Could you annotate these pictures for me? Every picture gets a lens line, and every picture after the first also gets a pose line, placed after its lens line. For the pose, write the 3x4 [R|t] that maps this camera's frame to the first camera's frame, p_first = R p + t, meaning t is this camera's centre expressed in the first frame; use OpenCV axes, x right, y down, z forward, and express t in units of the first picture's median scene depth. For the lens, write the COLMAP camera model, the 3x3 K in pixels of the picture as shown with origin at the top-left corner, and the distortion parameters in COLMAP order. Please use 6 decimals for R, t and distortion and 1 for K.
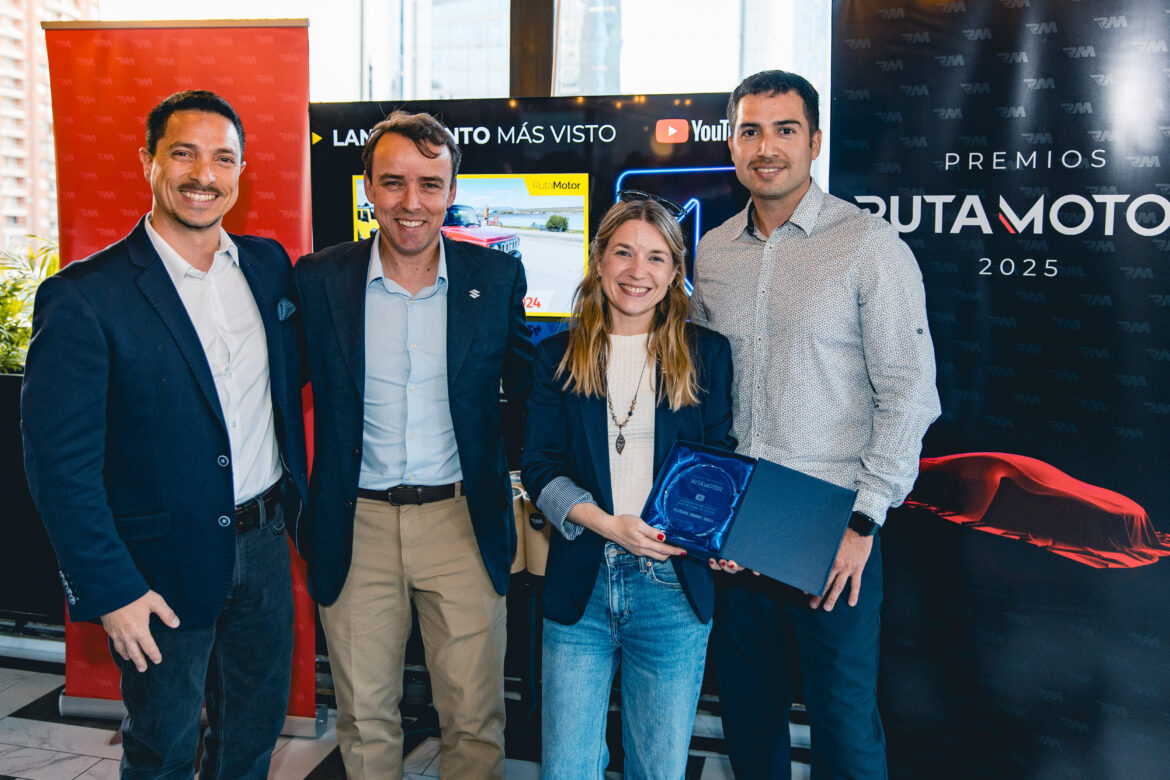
lens RADIAL K [[1014.3, 0, 610.8], [0, 1014.3, 330.4], [0, 0, 1]] dist [0.011930, -0.006723]
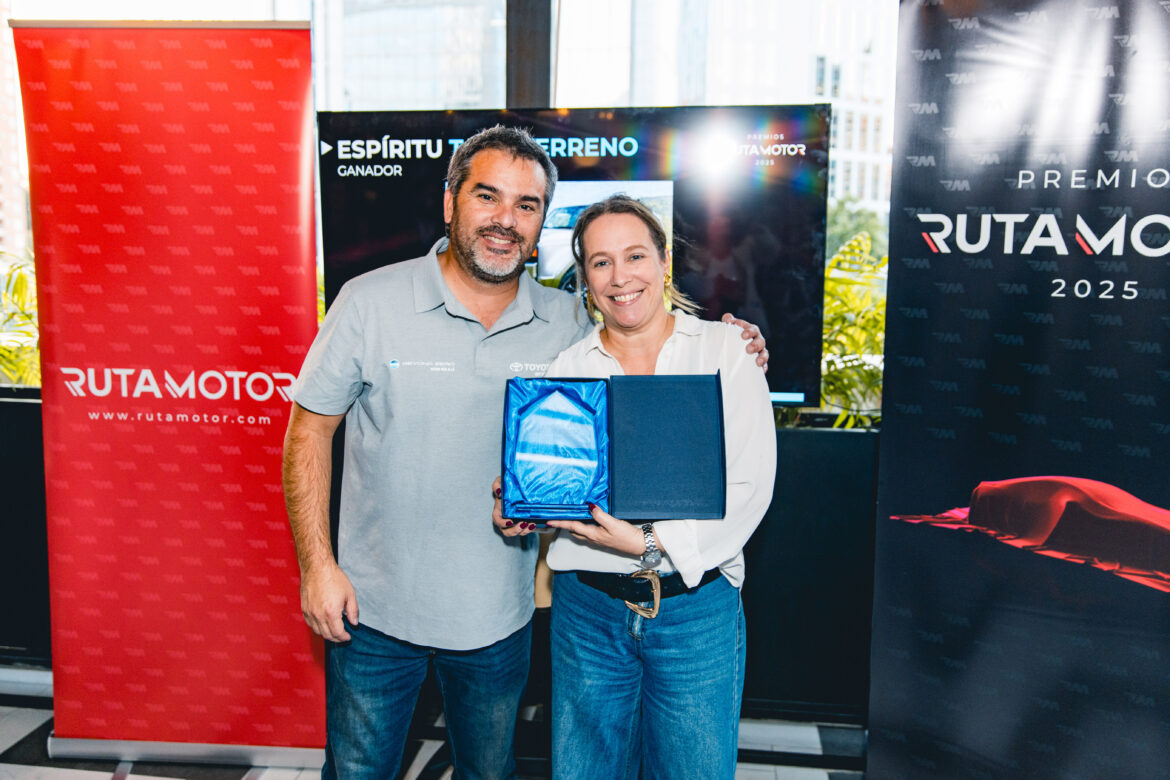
lens RADIAL K [[909.5, 0, 579.1], [0, 909.5, 348.4], [0, 0, 1]] dist [0.002235, 0.004219]
pose [[0.996088, -0.014306, 0.087206, -0.162491], [0.011151, 0.999269, 0.036554, -0.041387], [-0.087665, -0.035438, 0.995519, 0.167475]]
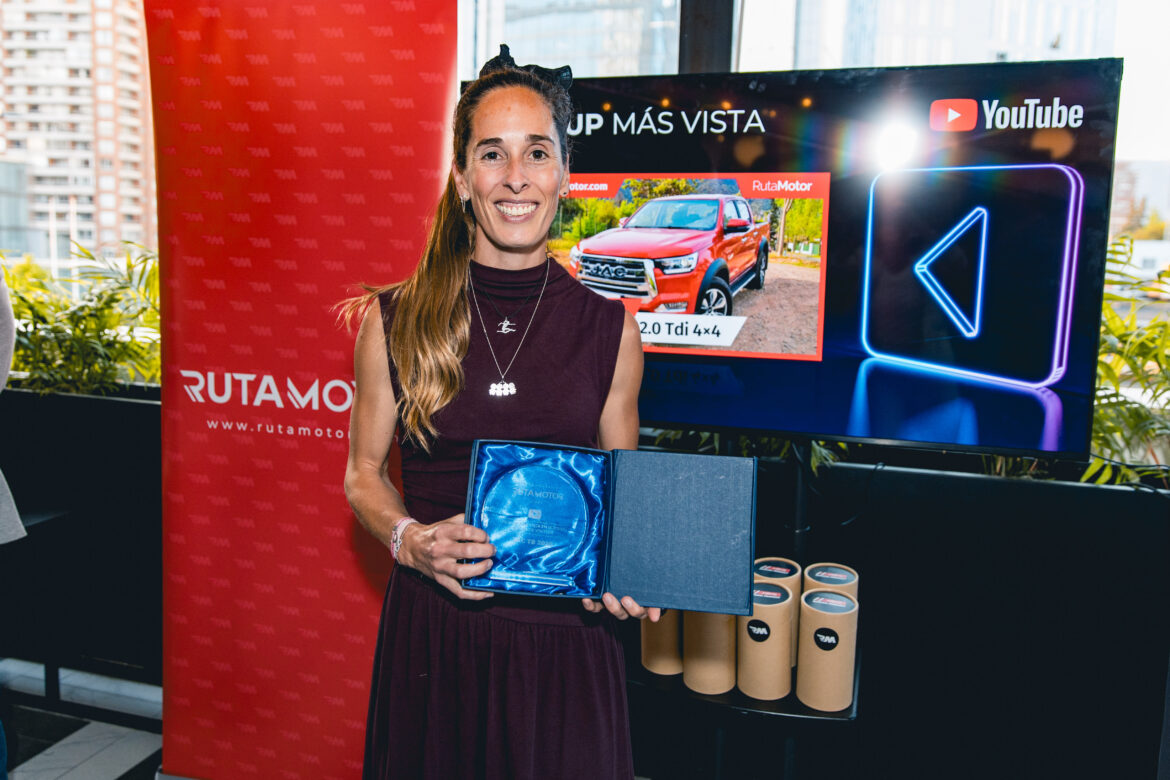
lens RADIAL K [[893.1, 0, 590.9], [0, 893.1, 333.8], [0, 0, 1]] dist [0.014650, -0.000219]
pose [[0.997956, 0.016964, -0.061620, -0.181578], [-0.015715, 0.999662, 0.020699, -0.052194], [0.061950, -0.019688, 0.997885, 0.370004]]
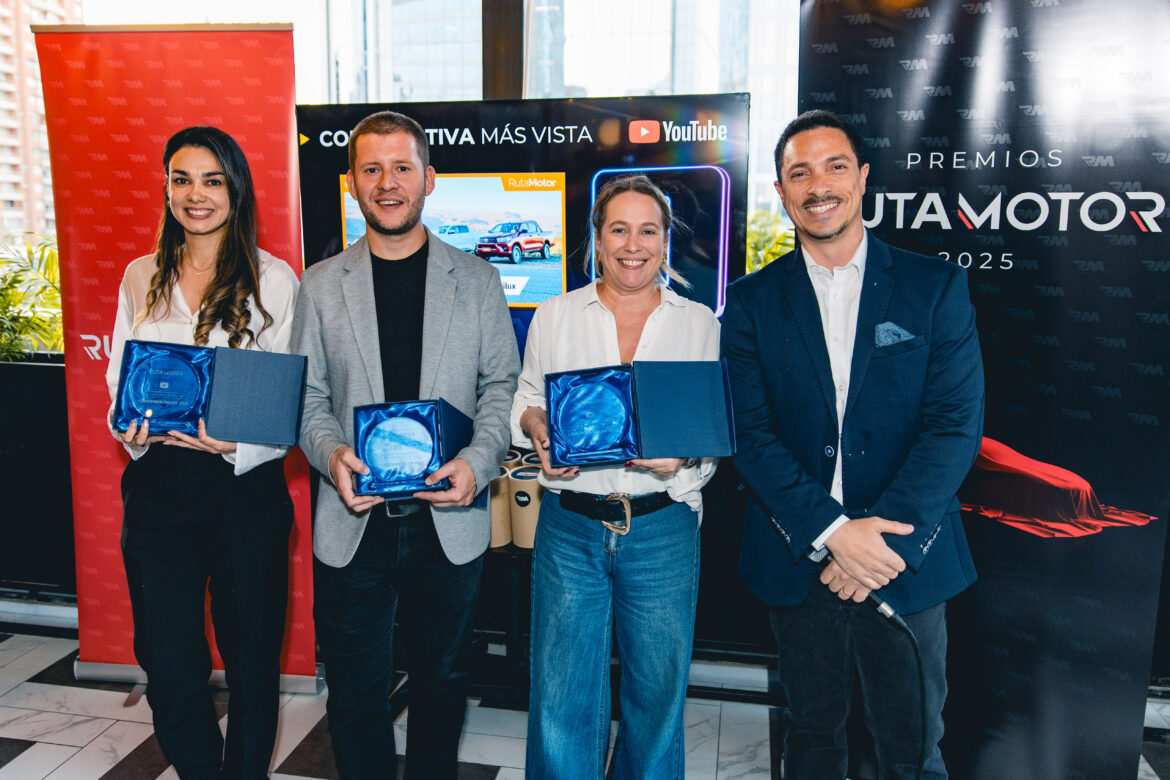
lens RADIAL K [[893.1, 0, 585.9], [0, 893.1, 340.9], [0, 0, 1]] dist [0.014650, -0.000219]
pose [[0.999321, -0.013475, 0.034293, -0.040248], [0.011745, 0.998672, 0.050171, -0.029100], [-0.034923, -0.049734, 0.998152, 0.067990]]
